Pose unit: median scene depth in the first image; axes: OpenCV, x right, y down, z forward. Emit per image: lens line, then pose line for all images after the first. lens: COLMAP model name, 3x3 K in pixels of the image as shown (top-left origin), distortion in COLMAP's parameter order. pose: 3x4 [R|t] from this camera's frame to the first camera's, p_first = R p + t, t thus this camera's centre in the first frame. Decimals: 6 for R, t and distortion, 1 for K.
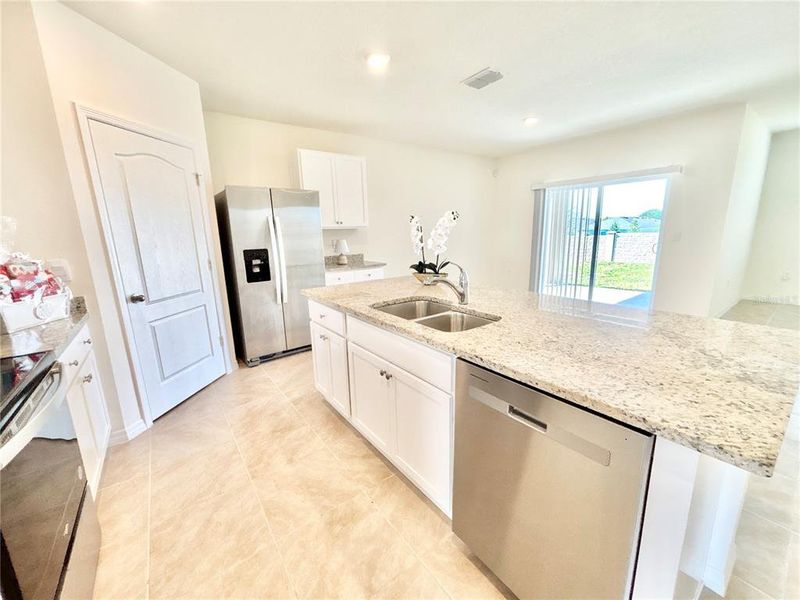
lens RADIAL K [[321.3, 0, 398.5], [0, 321.3, 299.5], [0, 0, 1]] dist [-0.000482, -0.000294]
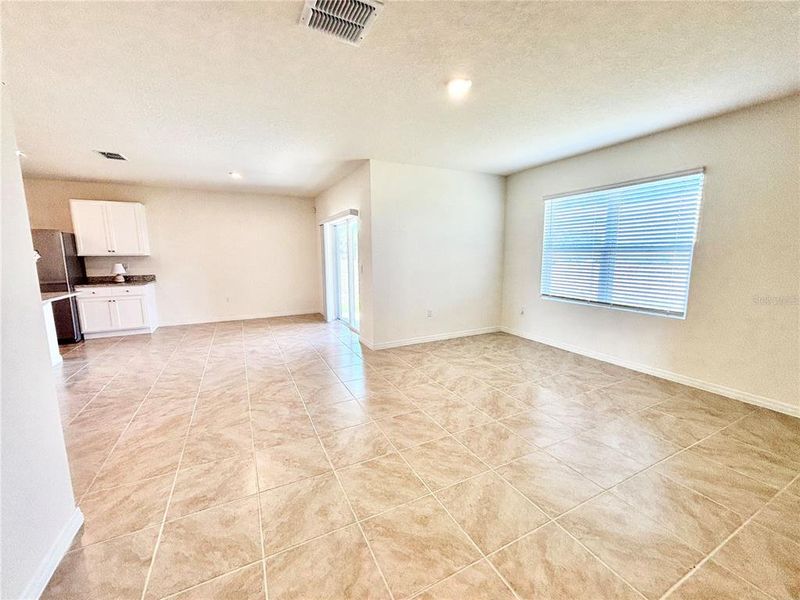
lens RADIAL K [[321.3, 0, 399.6], [0, 321.3, 298.7], [0, 0, 1]] dist [-0.000482, -0.000294]
pose [[0.983818, 0.044435, -0.173574, 2.099090], [-0.055833, 0.996554, -0.061345, -0.046704], [0.170249, 0.070044, 0.982908, -0.163445]]
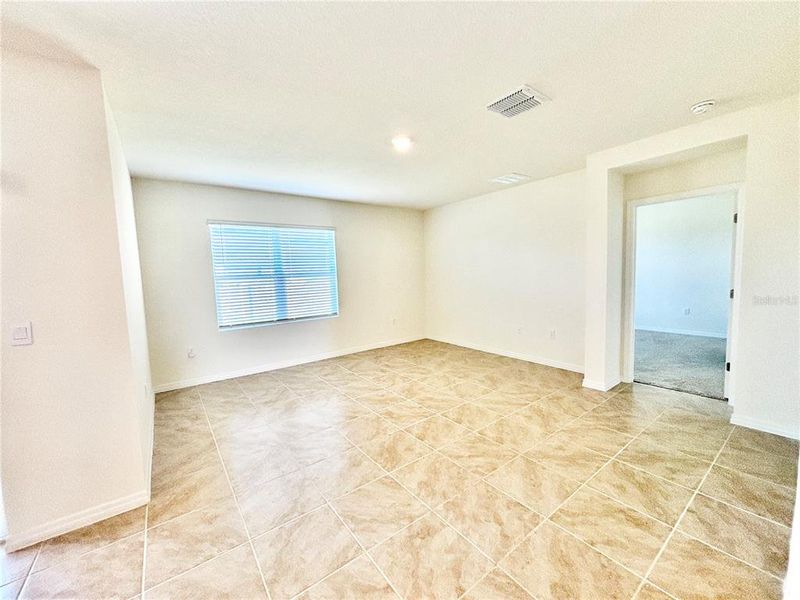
lens RADIAL K [[321.3, 0, 397.0], [0, 321.3, 295.6], [0, 0, 1]] dist [-0.000482, -0.000294]
pose [[0.012845, -0.050289, 0.998652, 0.821601], [0.245029, 0.968442, 0.045616, -0.254453], [-0.969431, 0.244113, 0.024762, 0.905332]]
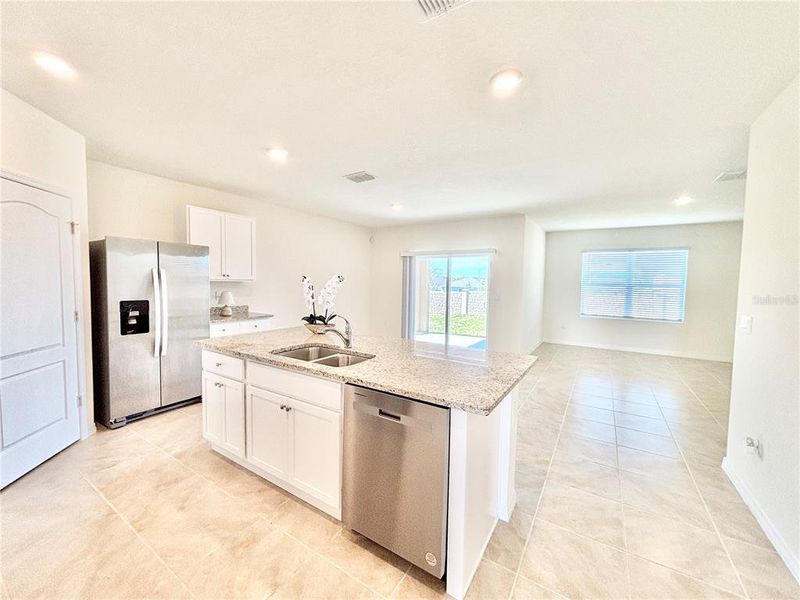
lens RADIAL K [[321.3, 0, 398.8], [0, 321.3, 297.8], [0, 0, 1]] dist [-0.000482, -0.000294]
pose [[0.934059, 0.025067, 0.356238, -0.057030], [0.032874, 0.987262, -0.155667, 0.017145], [-0.355602, 0.157113, 0.921337, -0.232547]]
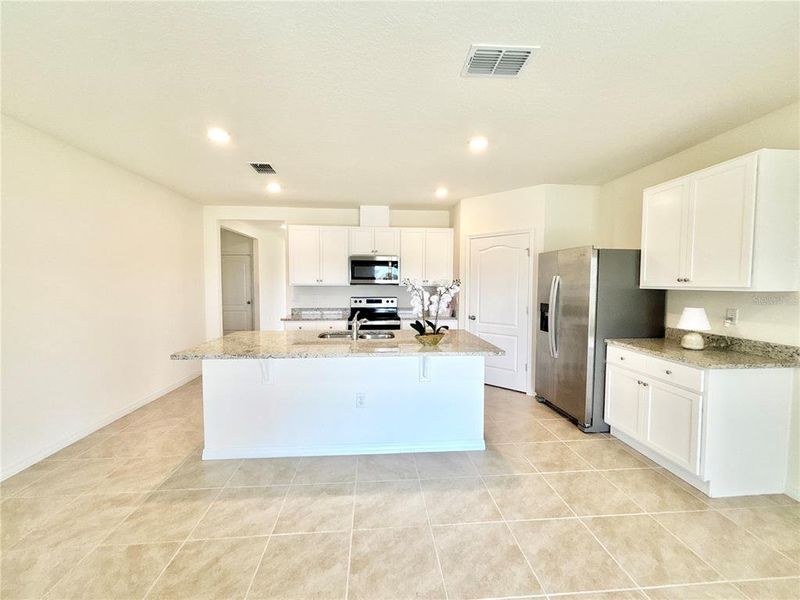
lens RADIAL K [[321.3, 0, 399.2], [0, 321.3, 298.5], [0, 0, 1]] dist [-0.000482, -0.000294]
pose [[-0.529717, 0.066212, -0.845586, 1.066621], [-0.169636, 0.968535, 0.182108, -0.382560], [0.831038, 0.239908, -0.501817, 1.469420]]
